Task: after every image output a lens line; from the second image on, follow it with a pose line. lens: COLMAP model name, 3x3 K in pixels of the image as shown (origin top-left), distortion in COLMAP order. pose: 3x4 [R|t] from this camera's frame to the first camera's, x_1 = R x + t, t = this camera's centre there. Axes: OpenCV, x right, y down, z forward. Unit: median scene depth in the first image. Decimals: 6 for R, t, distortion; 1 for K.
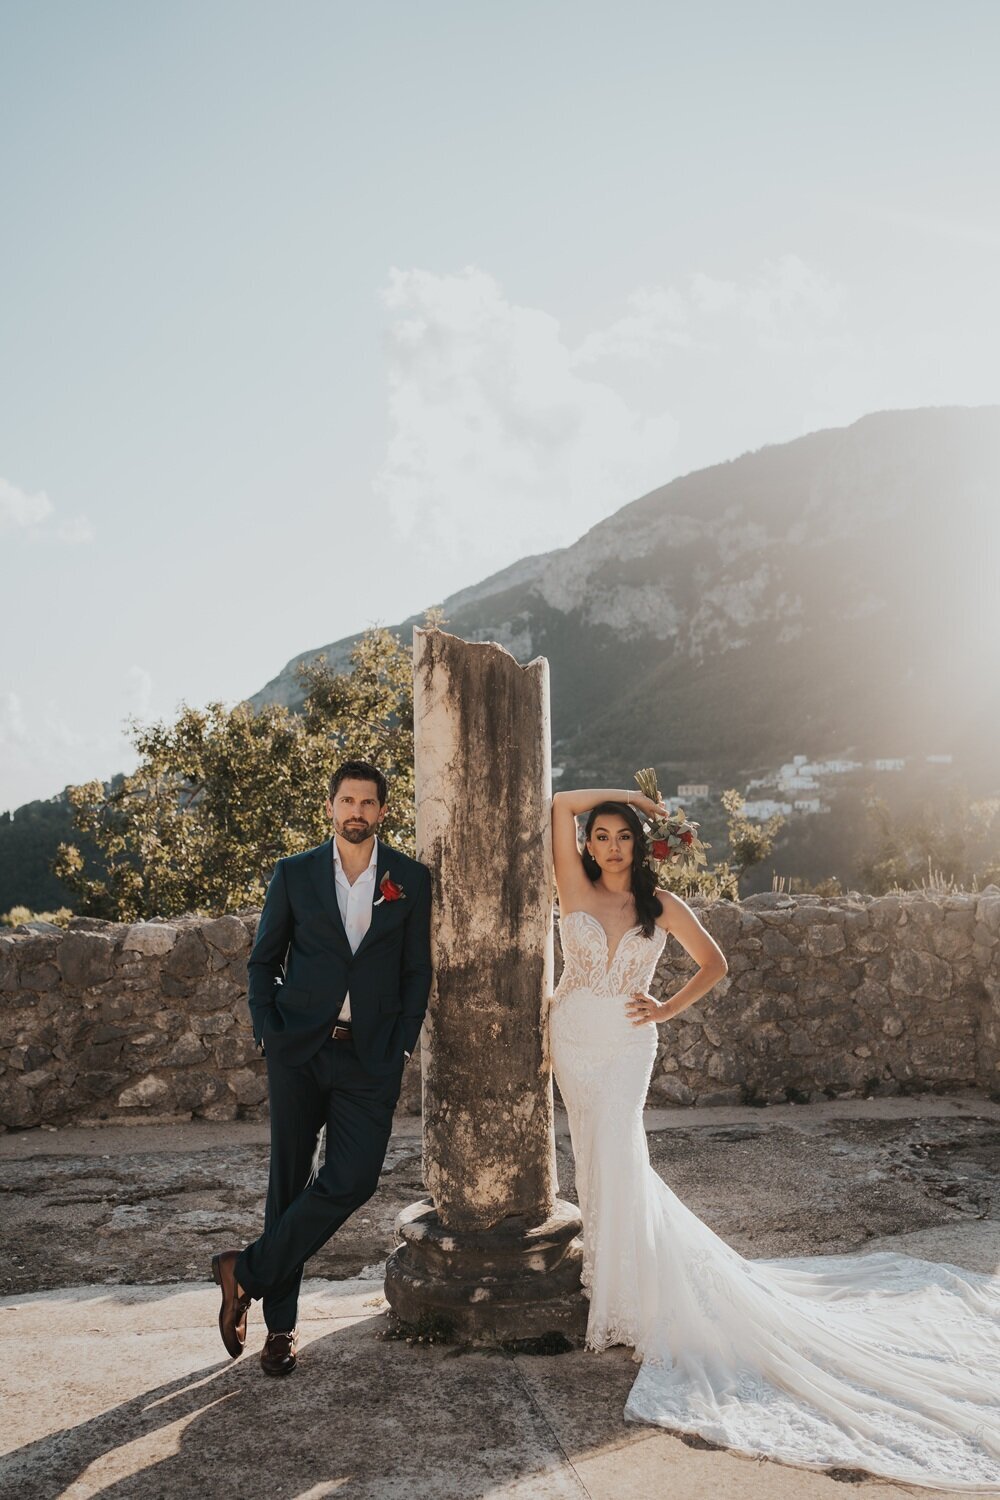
lens RADIAL K [[1523.2, 0, 528.8], [0, 1523.2, 749.2], [0, 0, 1]] dist [-0.009253, -0.003393]
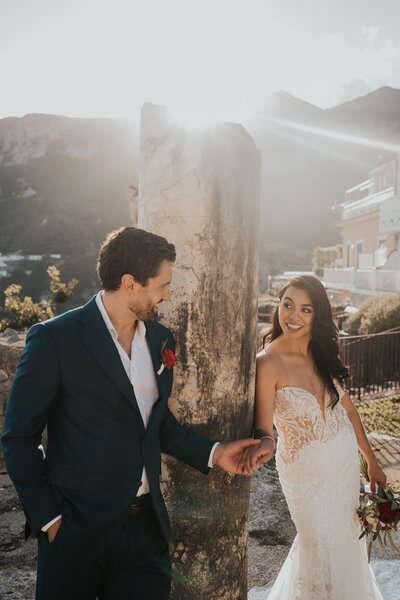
lens RADIAL K [[600.1, 0, 211.5], [0, 600.1, 301.3], [0, 0, 1]] dist [-0.020897, 0.124054]
pose [[0.868167, 0.002580, 0.496265, -0.252015], [-0.042956, 0.996624, 0.069966, 0.026624], [-0.494409, -0.082059, 0.865347, 0.634551]]
